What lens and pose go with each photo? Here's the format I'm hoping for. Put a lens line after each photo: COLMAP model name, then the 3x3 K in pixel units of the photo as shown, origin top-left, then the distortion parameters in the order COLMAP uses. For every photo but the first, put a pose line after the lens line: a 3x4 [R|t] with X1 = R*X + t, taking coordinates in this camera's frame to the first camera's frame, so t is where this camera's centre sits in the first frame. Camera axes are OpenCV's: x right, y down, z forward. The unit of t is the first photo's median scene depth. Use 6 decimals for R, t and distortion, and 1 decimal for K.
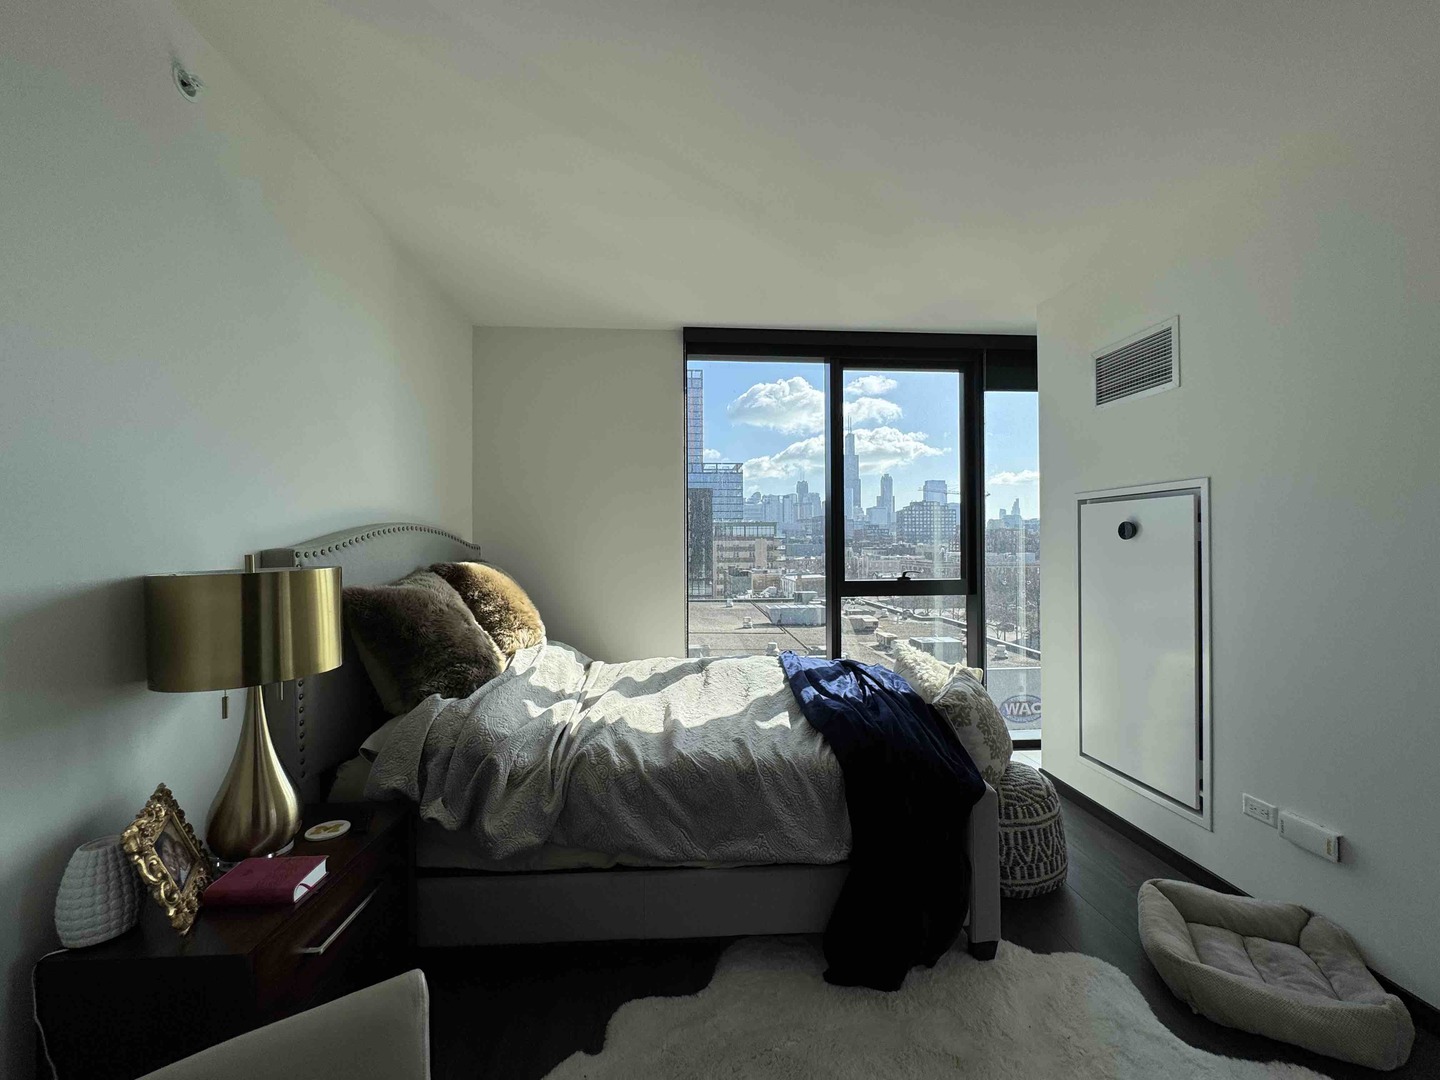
lens RADIAL K [[581.8, 0, 719.5], [0, 581.8, 538.2], [0, 0, 1]] dist [-0.000127, 0.017440]
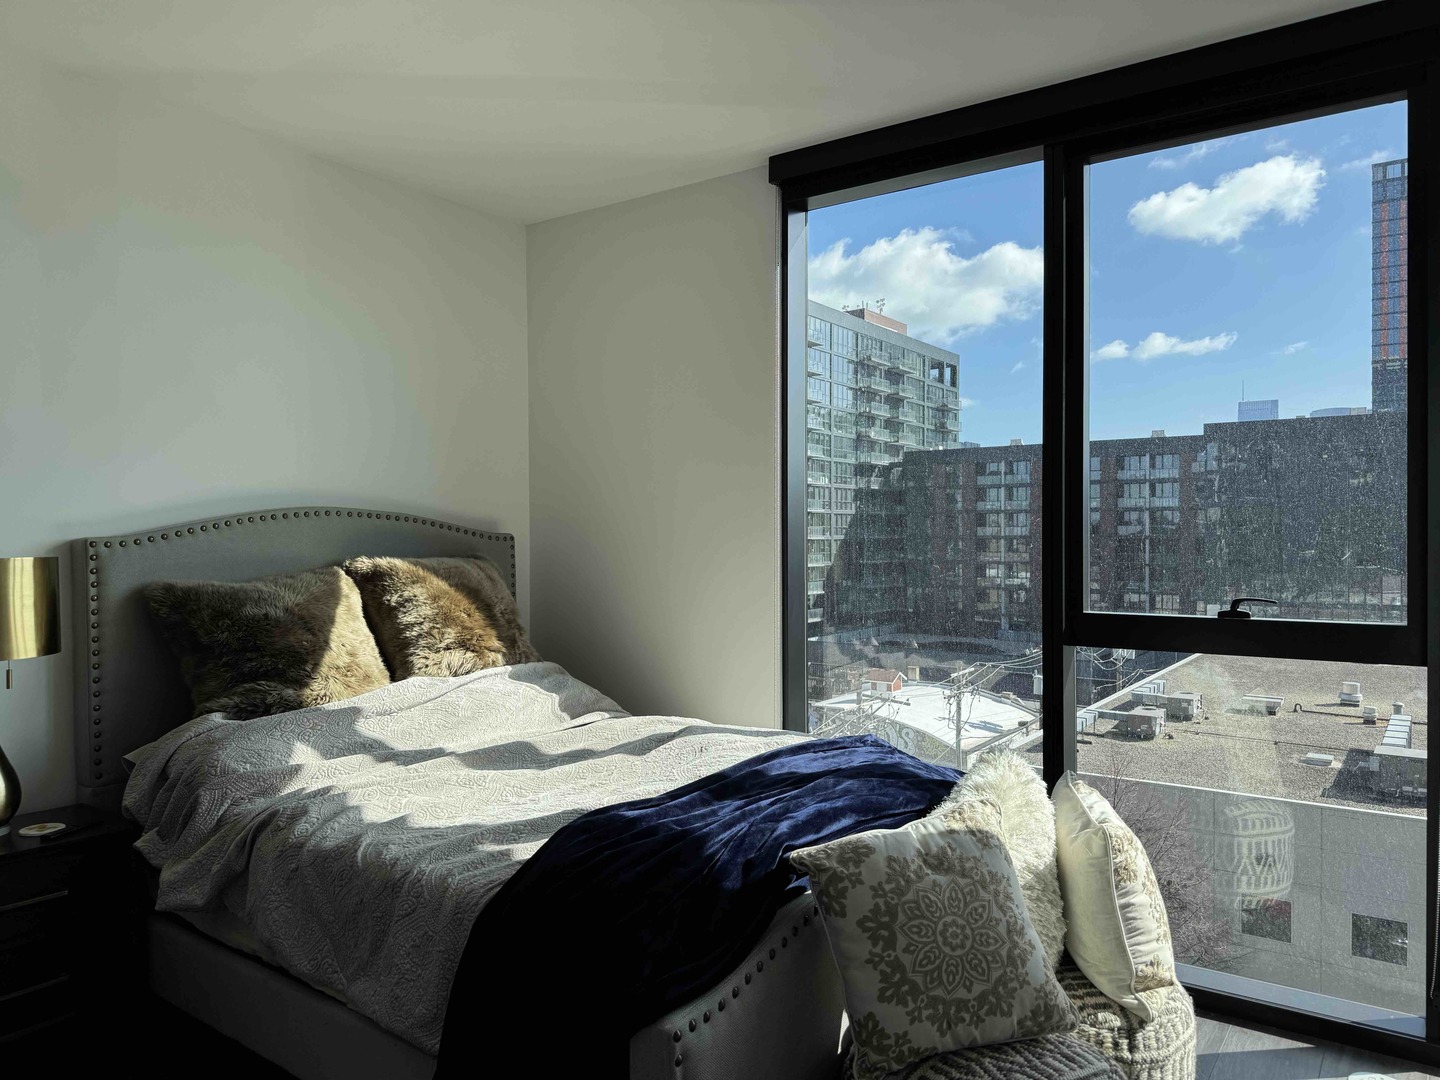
lens RADIAL K [[1007.3, 0, 716.5], [0, 1007.3, 545.3], [0, 0, 1]] dist [0.078752, -0.091169]
pose [[0.772470, 0.015530, -0.634861, 0.733196], [0.001853, 0.999642, 0.026708, -0.008503], [0.635048, -0.021808, 0.772164, 0.240640]]
